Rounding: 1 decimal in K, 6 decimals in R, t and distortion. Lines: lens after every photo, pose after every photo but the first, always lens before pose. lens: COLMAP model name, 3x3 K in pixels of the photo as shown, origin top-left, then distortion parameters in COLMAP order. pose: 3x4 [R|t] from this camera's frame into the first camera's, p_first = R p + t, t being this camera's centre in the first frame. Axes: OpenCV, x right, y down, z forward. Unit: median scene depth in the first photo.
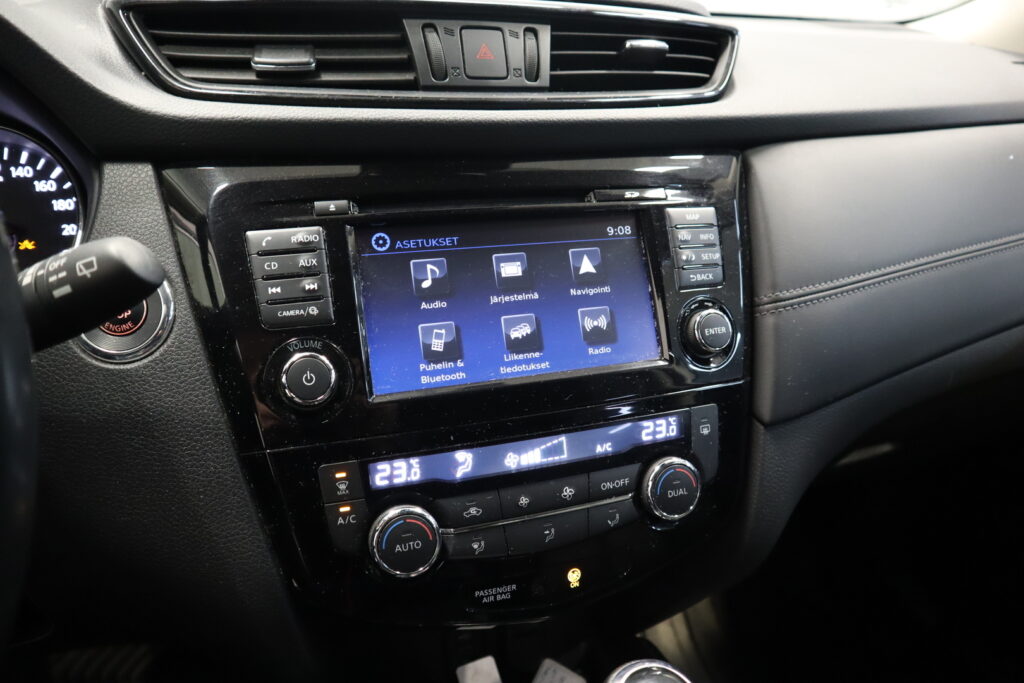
lens RADIAL K [[715.0, 0, 511.9], [0, 715.0, 330.3], [0, 0, 1]] dist [-0.139941, 0.107009]
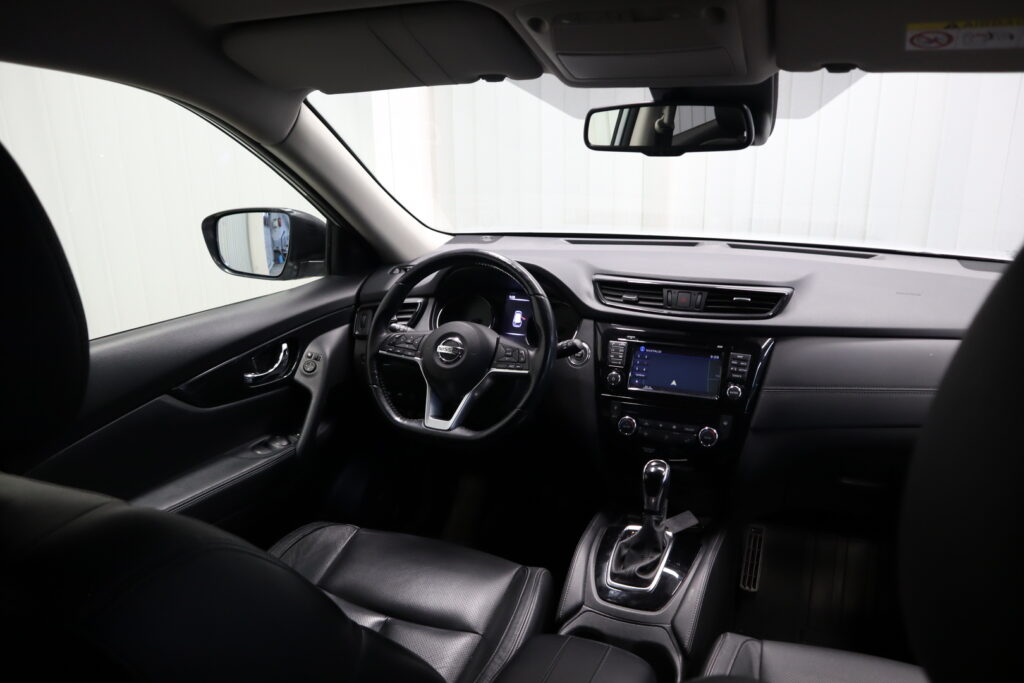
lens RADIAL K [[702.2, 0, 496.0], [0, 702.2, 341.0], [0, 0, 1]] dist [-0.151986, 0.089836]
pose [[0.715783, 0.148517, -0.682347, 1.677052], [-0.218196, 0.975765, -0.016506, 0.060156], [0.663359, 0.160700, 0.730842, -2.093589]]
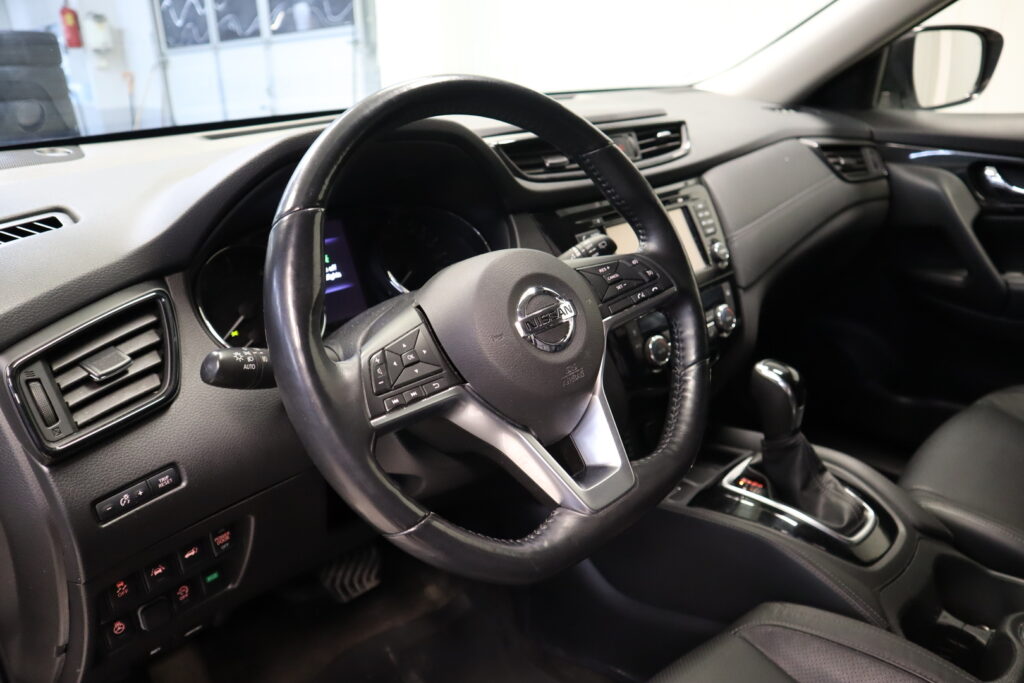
lens RADIAL K [[715.0, 0, 511.9], [0, 715.0, 330.3], [0, 0, 1]] dist [-0.139941, 0.107009]
pose [[0.916587, -0.211040, 0.339602, -1.288006], [0.223307, 0.974743, 0.003032, 0.100584], [-0.331665, 0.073056, 0.940564, -1.023823]]
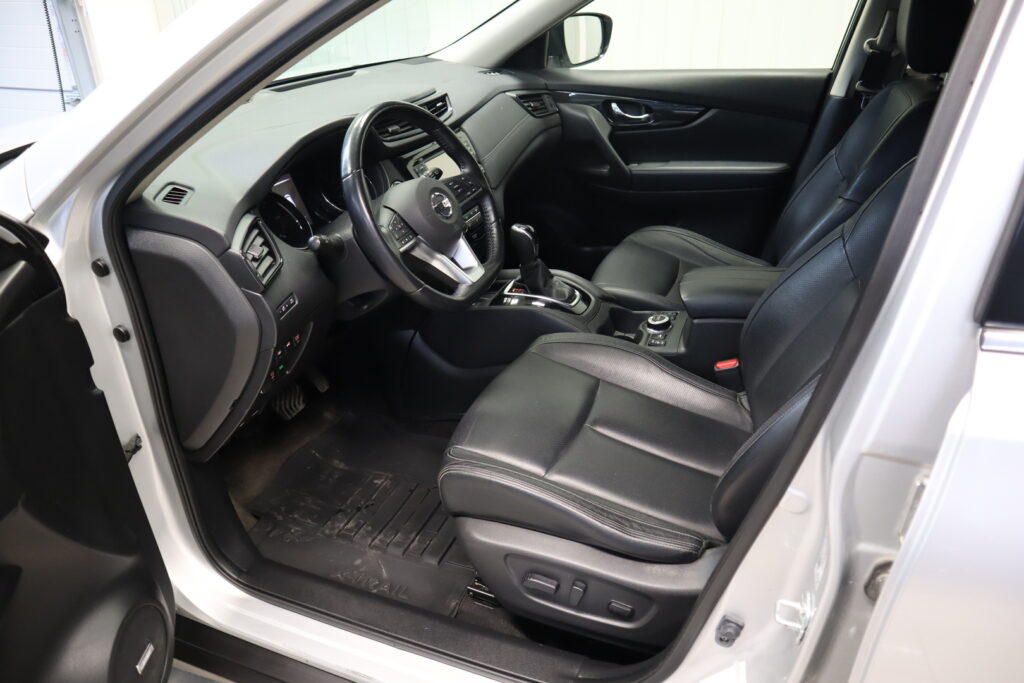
lens RADIAL K [[715.0, 0, 511.9], [0, 715.0, 330.3], [0, 0, 1]] dist [-0.139941, 0.107009]
pose [[0.662156, -0.397939, 0.634975, -2.784090], [0.339368, 0.914719, 0.219360, 0.017003], [-0.668116, 0.070240, 0.740735, -2.286230]]
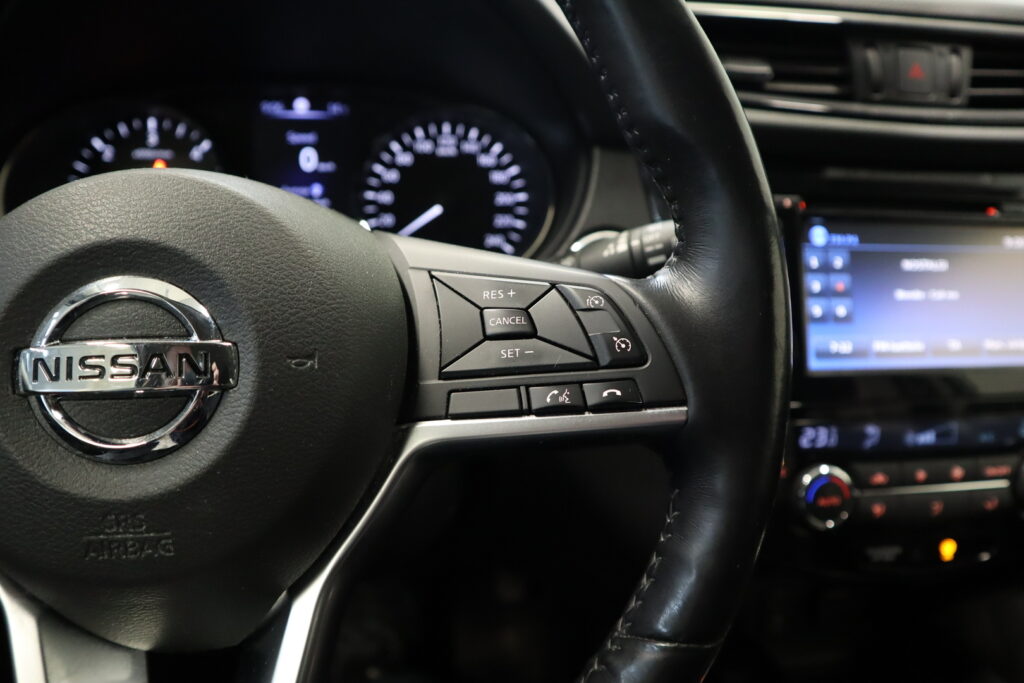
lens RADIAL K [[715.0, 0, 511.9], [0, 715.0, 330.3], [0, 0, 1]] dist [-0.139941, 0.107009]
pose [[0.976882, 0.099896, -0.189002, -0.417695], [-0.094281, 0.994801, 0.038495, 0.028131], [0.191865, -0.019786, 0.981222, -0.190731]]
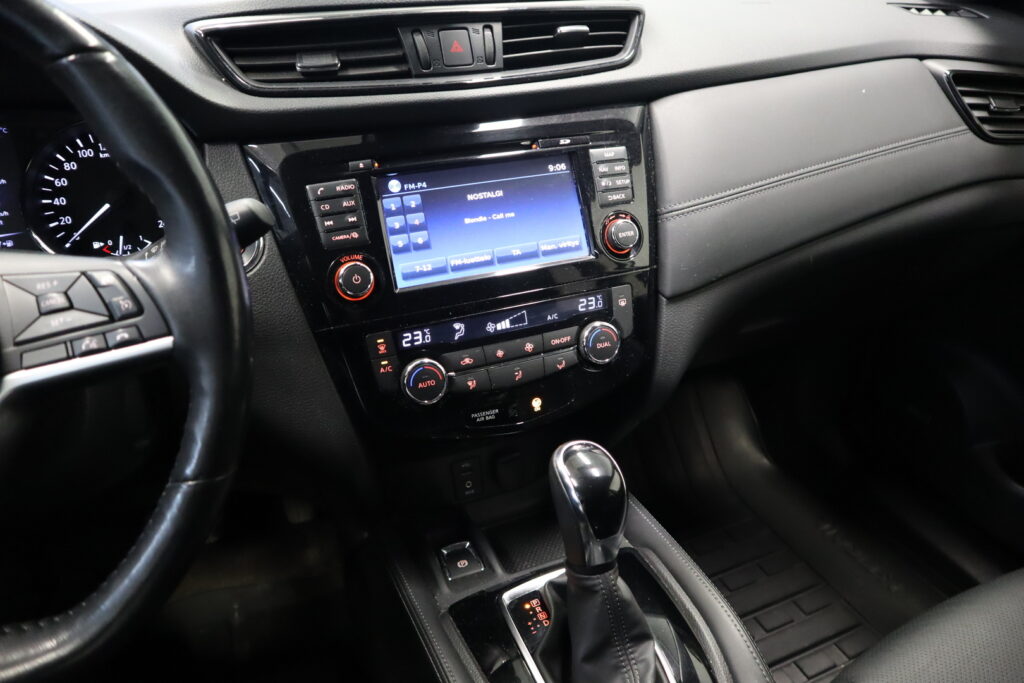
lens RADIAL K [[715.0, 0, 511.9], [0, 715.0, 330.3], [0, 0, 1]] dist [-0.139941, 0.107009]
pose [[0.998243, -0.055931, 0.019558, 0.014420], [0.053091, 0.990878, 0.123866, 0.003511], [-0.026307, -0.122610, 0.992106, -0.488983]]
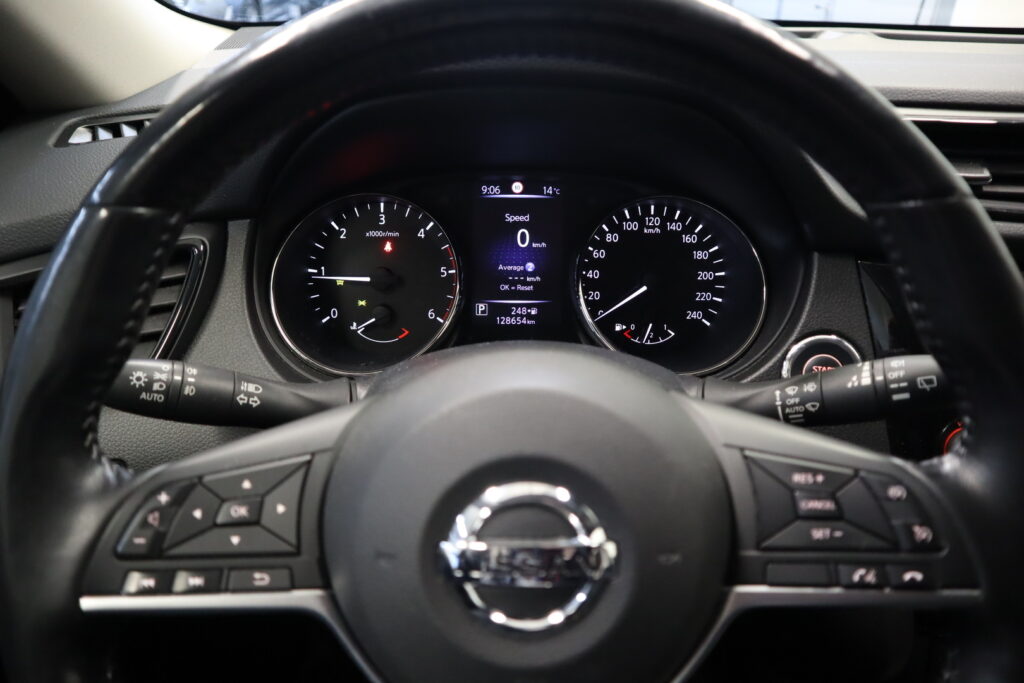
lens RADIAL K [[702.2, 0, 496.0], [0, 702.2, 341.0], [0, 0, 1]] dist [-0.151986, 0.089836]
pose [[0.934730, 0.136652, -0.328032, -0.623448], [-0.104180, 0.987924, 0.114687, -0.147719], [0.339743, -0.073027, 0.937679, -0.313128]]
